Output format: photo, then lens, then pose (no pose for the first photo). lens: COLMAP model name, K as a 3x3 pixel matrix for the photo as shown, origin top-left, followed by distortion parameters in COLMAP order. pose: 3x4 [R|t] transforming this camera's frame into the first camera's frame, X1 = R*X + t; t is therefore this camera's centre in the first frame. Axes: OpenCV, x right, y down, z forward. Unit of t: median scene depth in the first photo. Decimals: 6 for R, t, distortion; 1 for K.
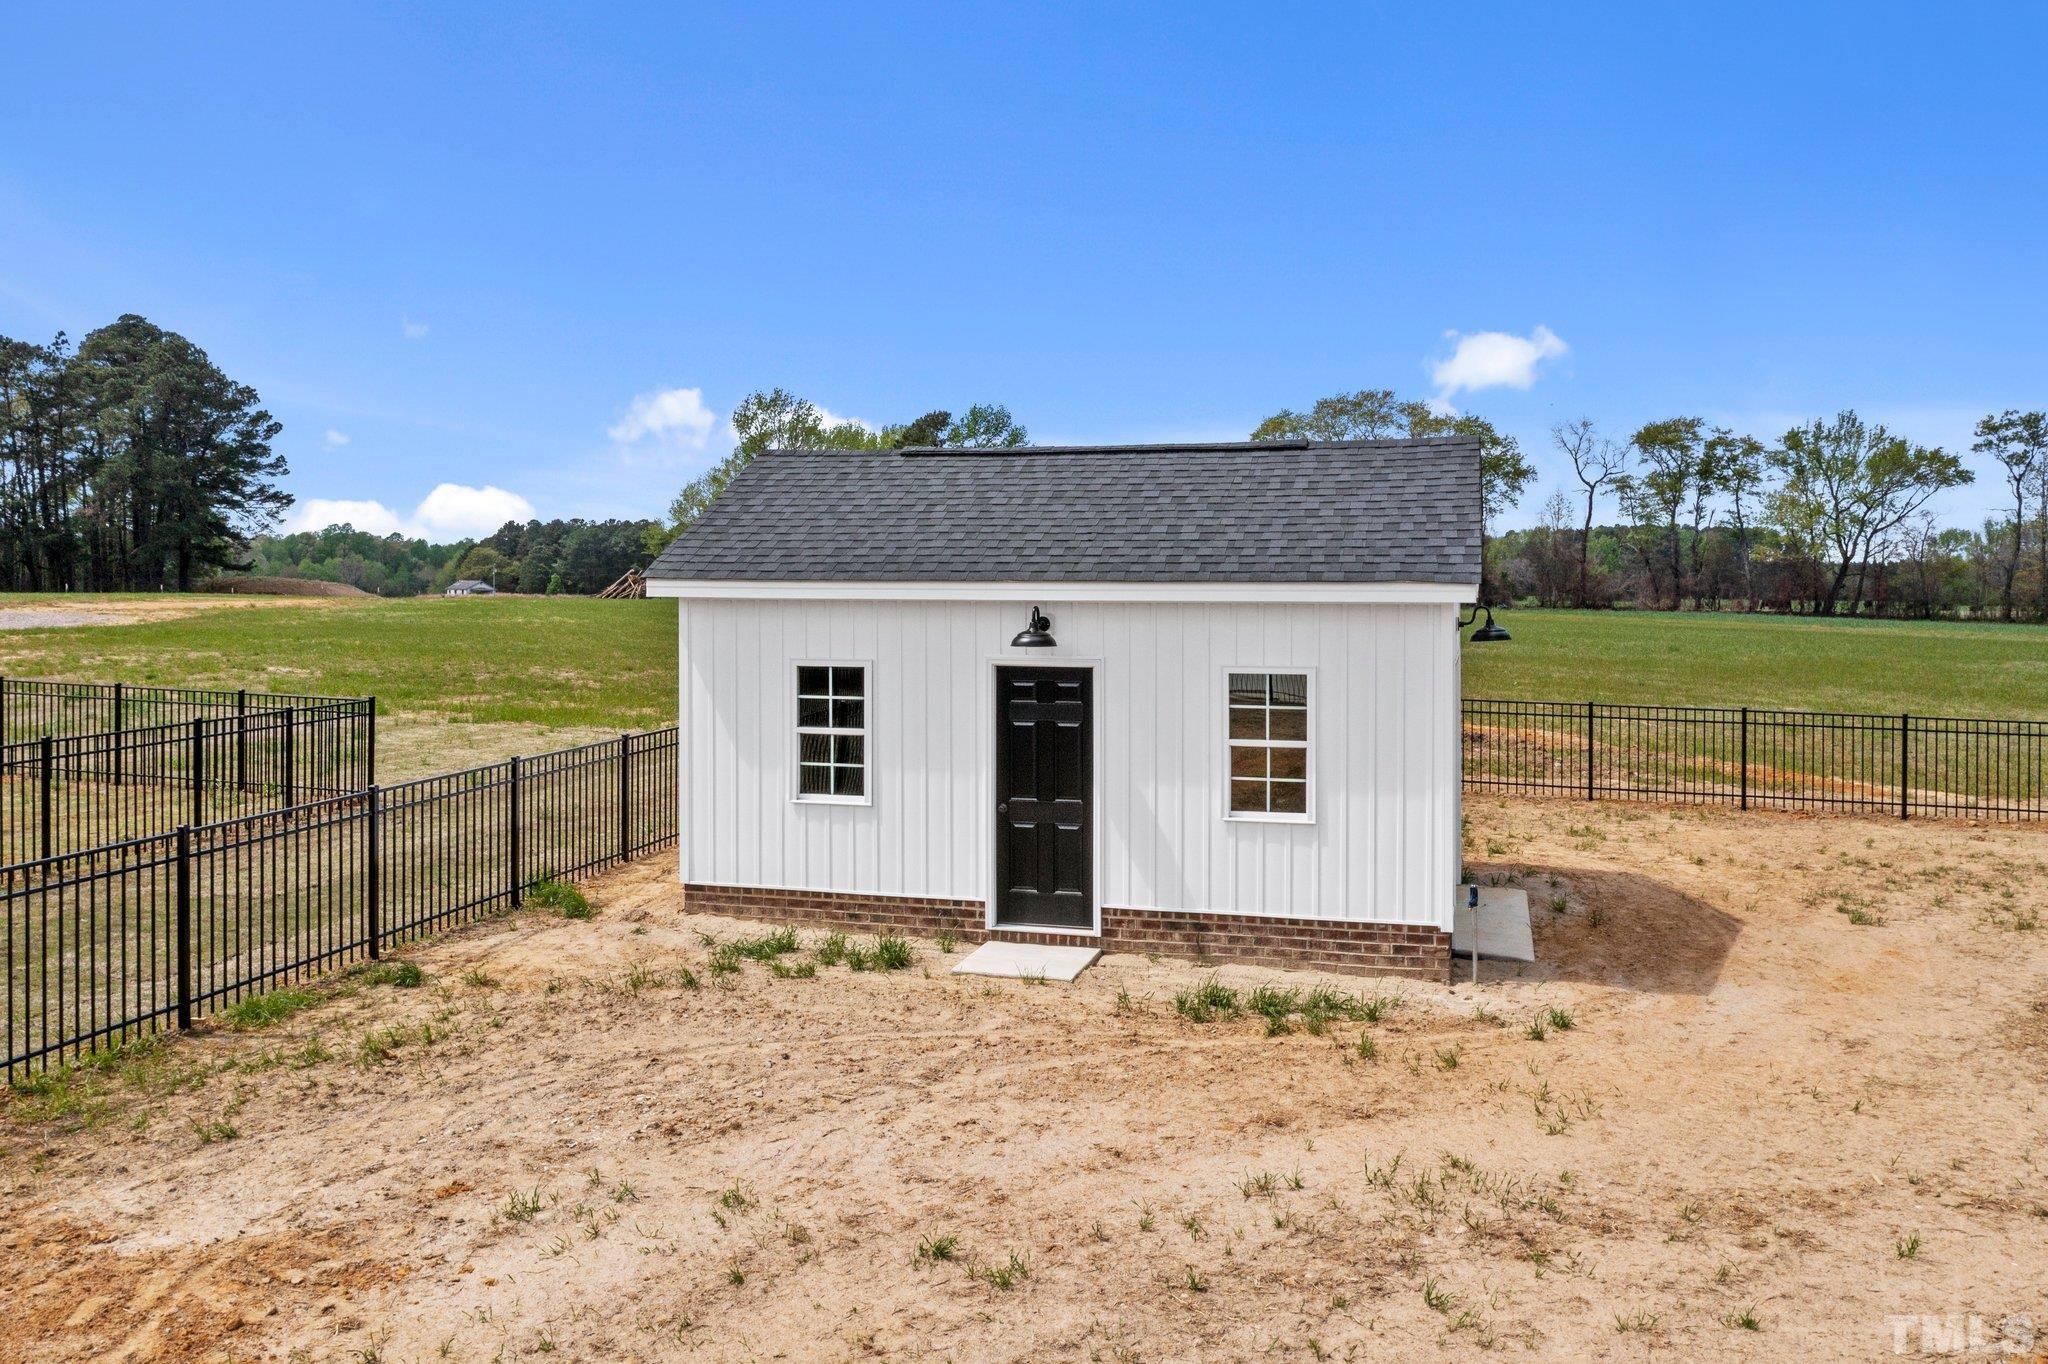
lens RADIAL K [[1624.6, 0, 1024.5], [0, 1624.6, 664.7], [0, 0, 1]] dist [-0.017439, 0.004446]
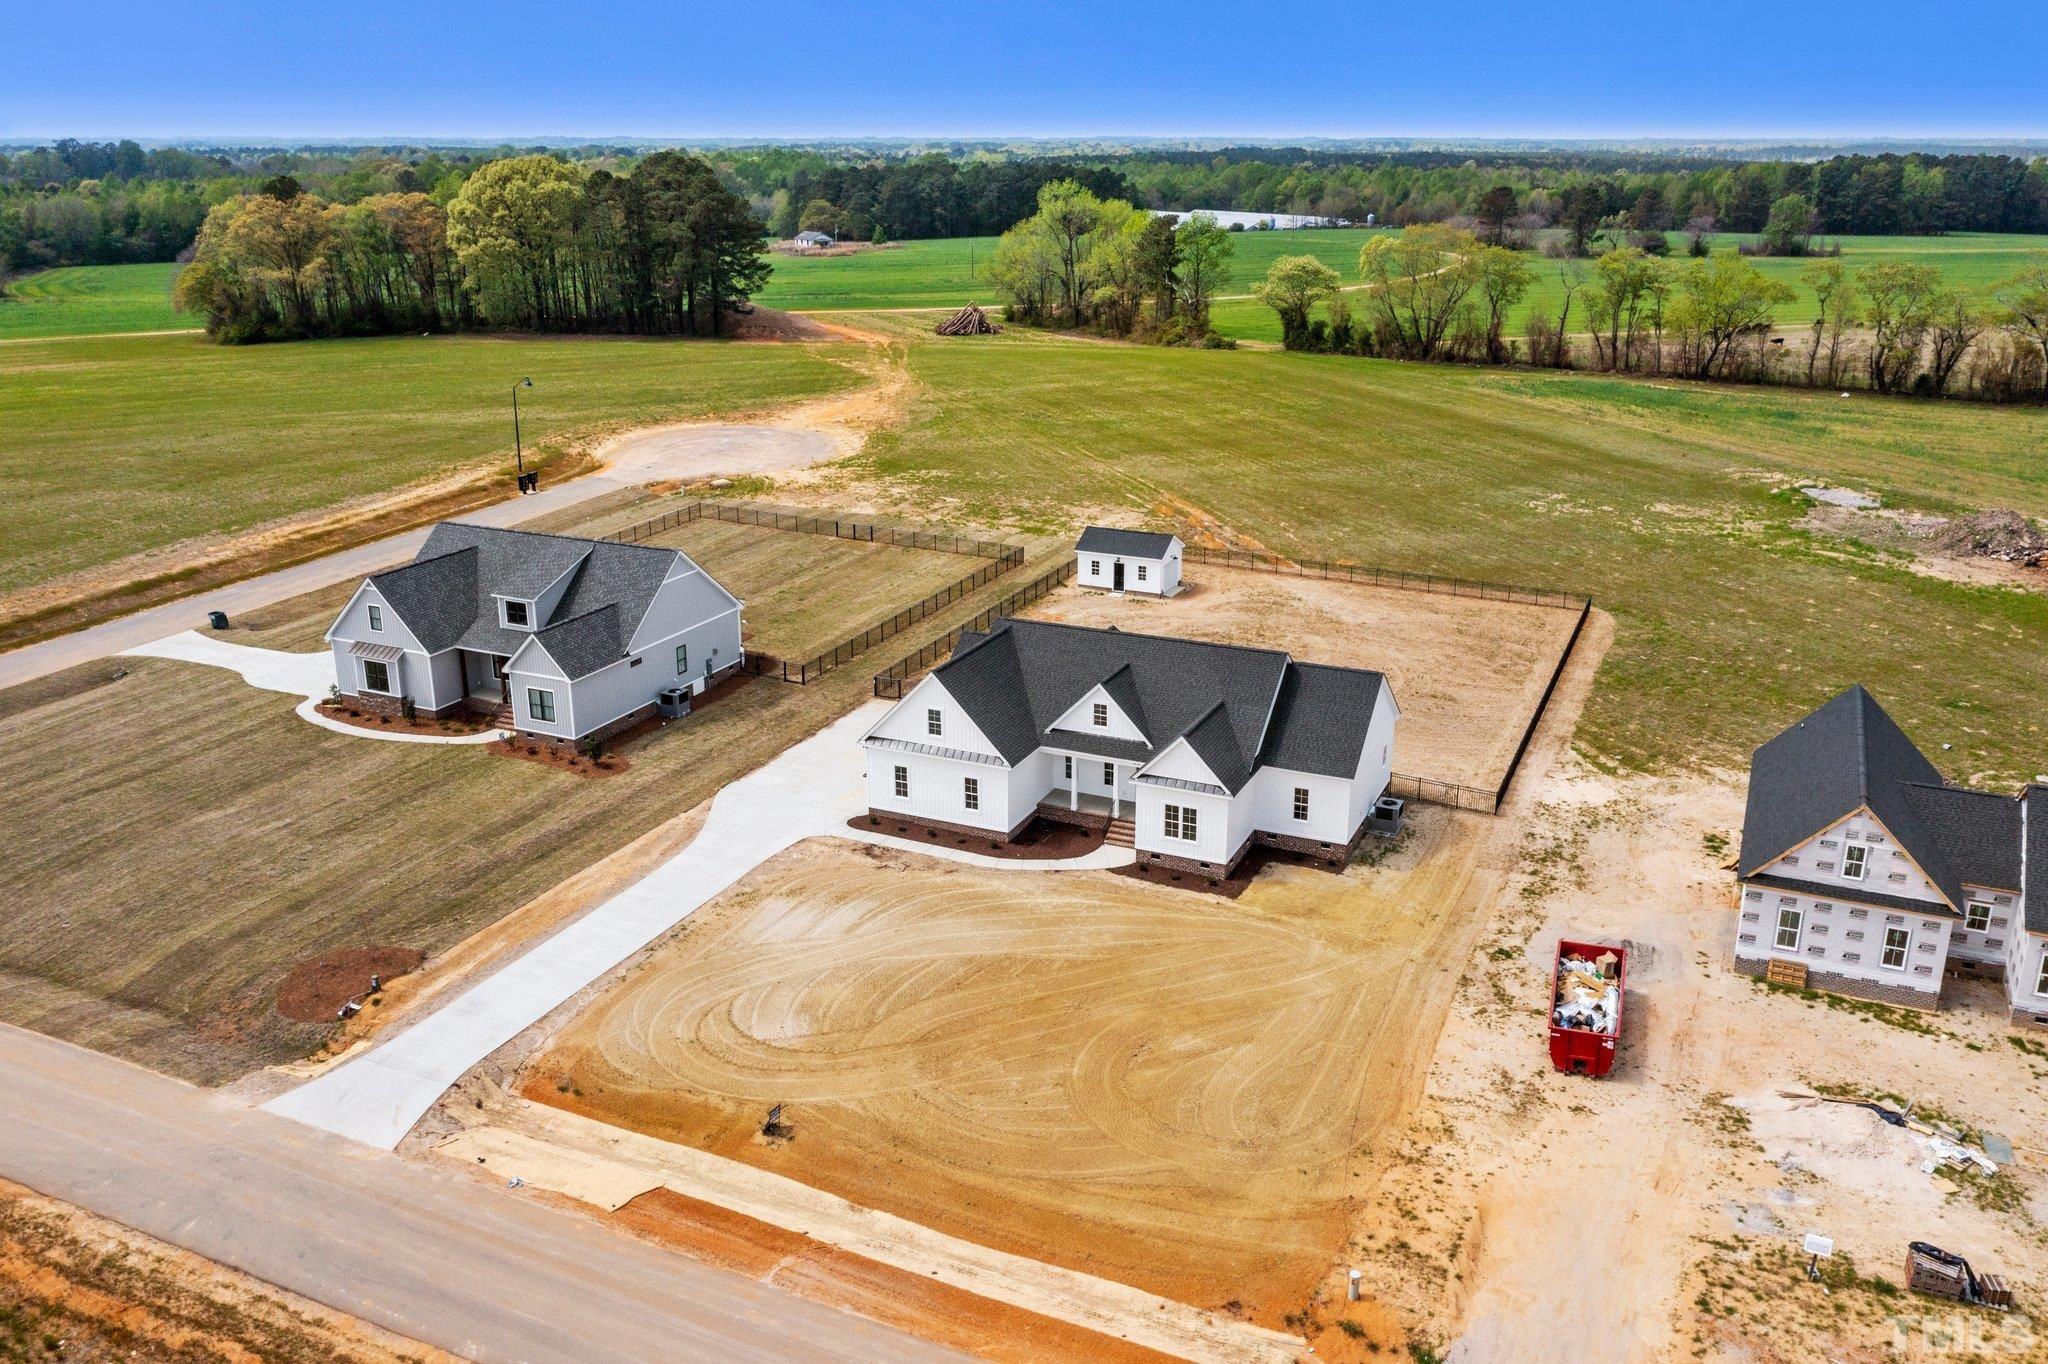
lens RADIAL K [[1624.6, 0, 1022.4], [0, 1624.6, 682.5], [0, 0, 1]] dist [-0.017439, 0.004446]
pose [[0.986427, 0.045214, -0.157852, 0.088042], [-0.000394, 0.961990, 0.273086, -0.171404], [0.164199, -0.269317, 0.948950, -0.735779]]
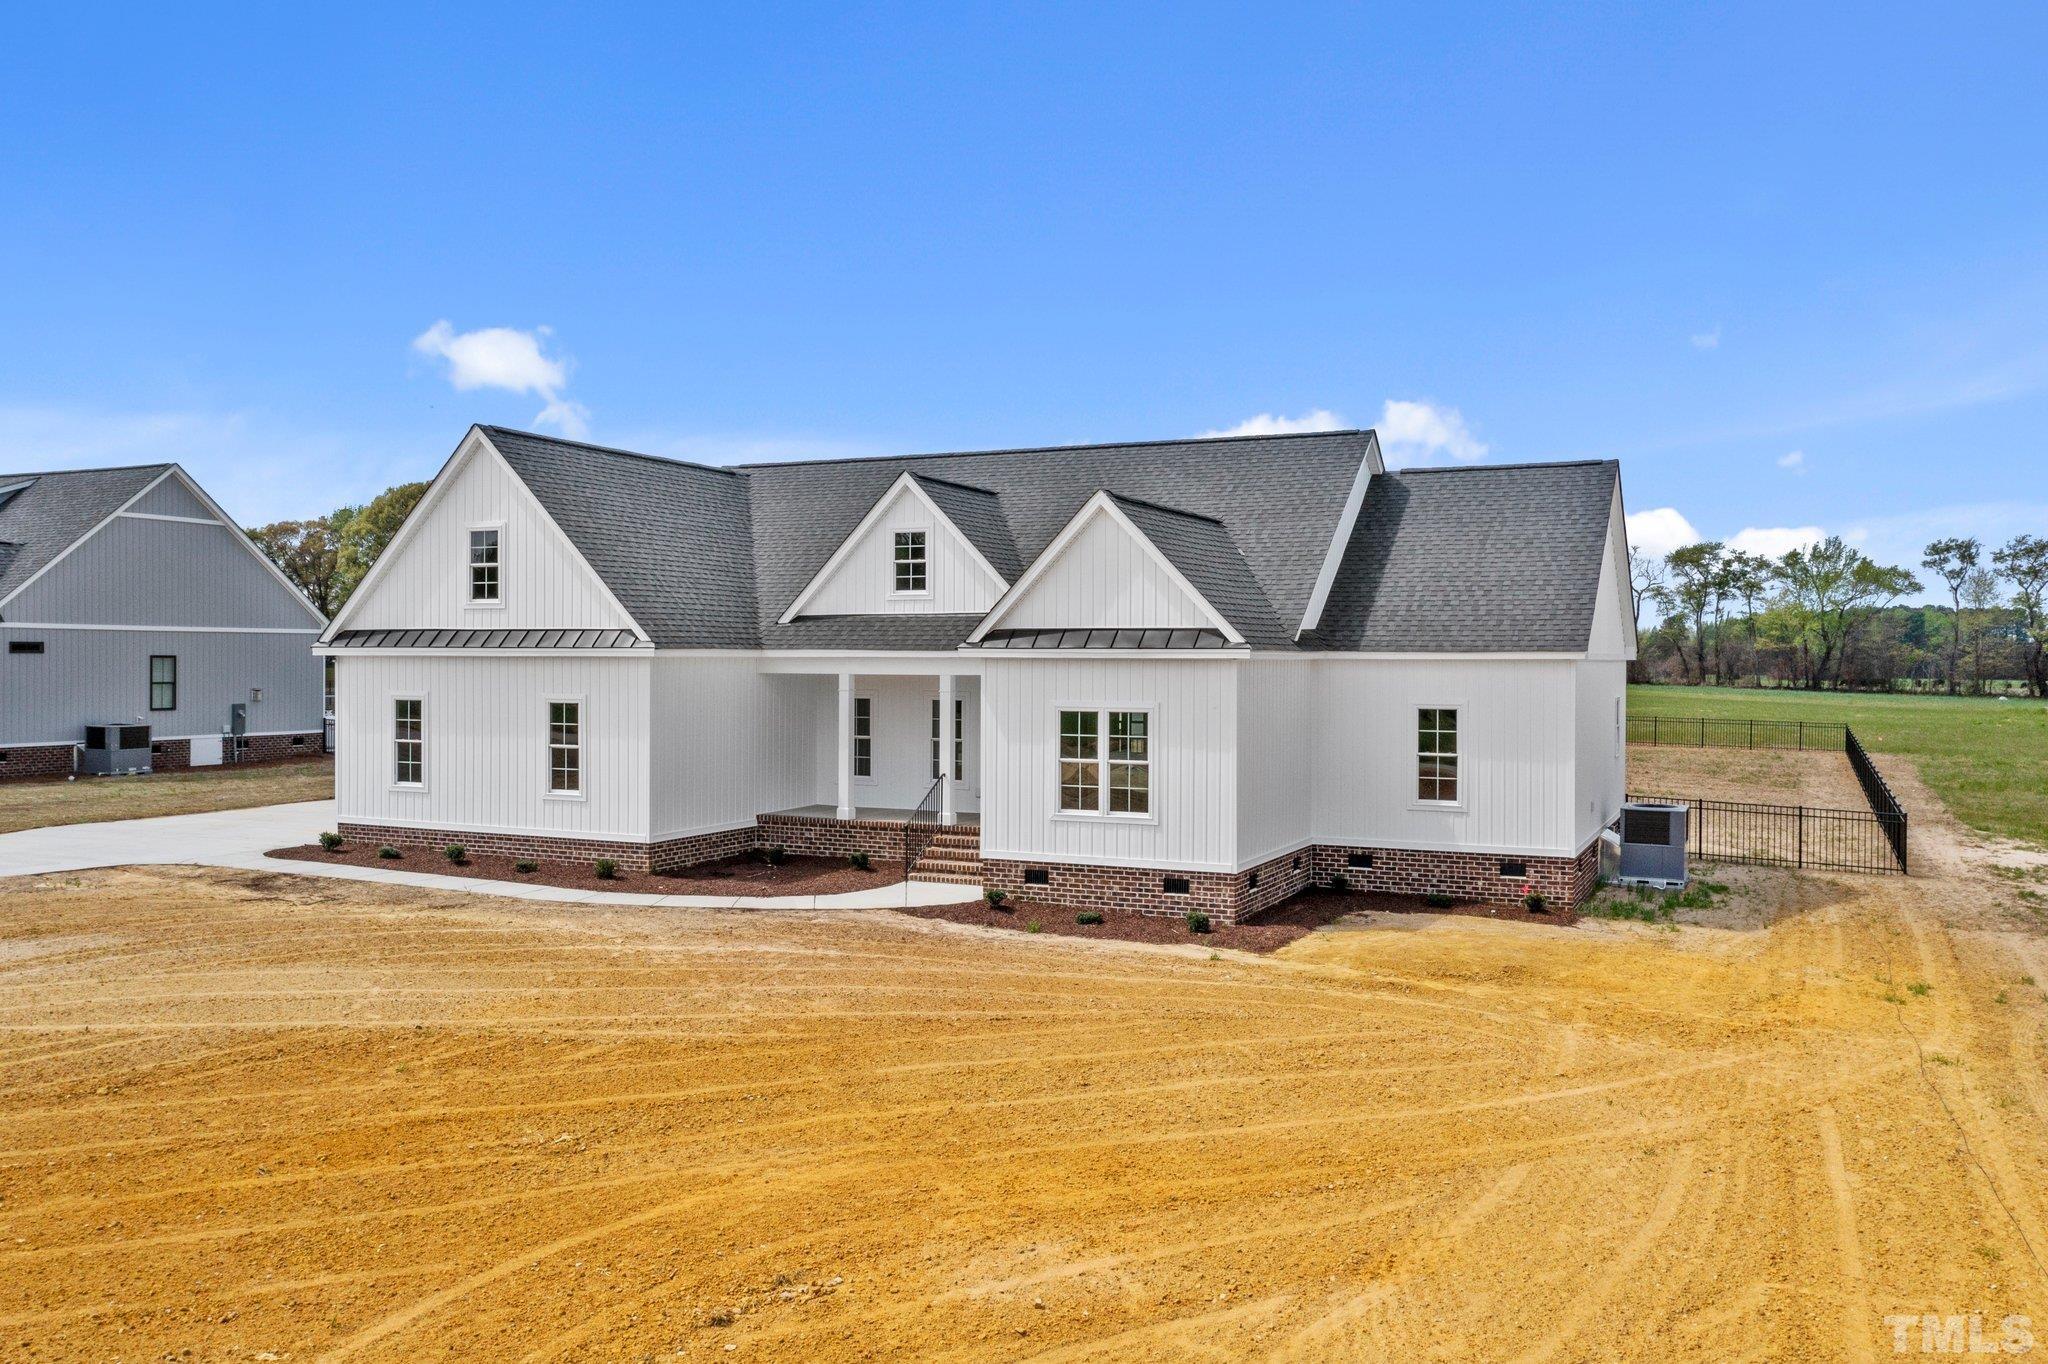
lens RADIAL K [[1624.6, 0, 1028.4], [0, 1624.6, 679.3], [0, 0, 1]] dist [-0.017439, 0.004446]
pose [[0.985633, 0.003288, -0.168872, 0.080325], [-0.008849, 0.999443, -0.032189, 0.009724], [0.168672, 0.033220, 0.985112, -0.428006]]
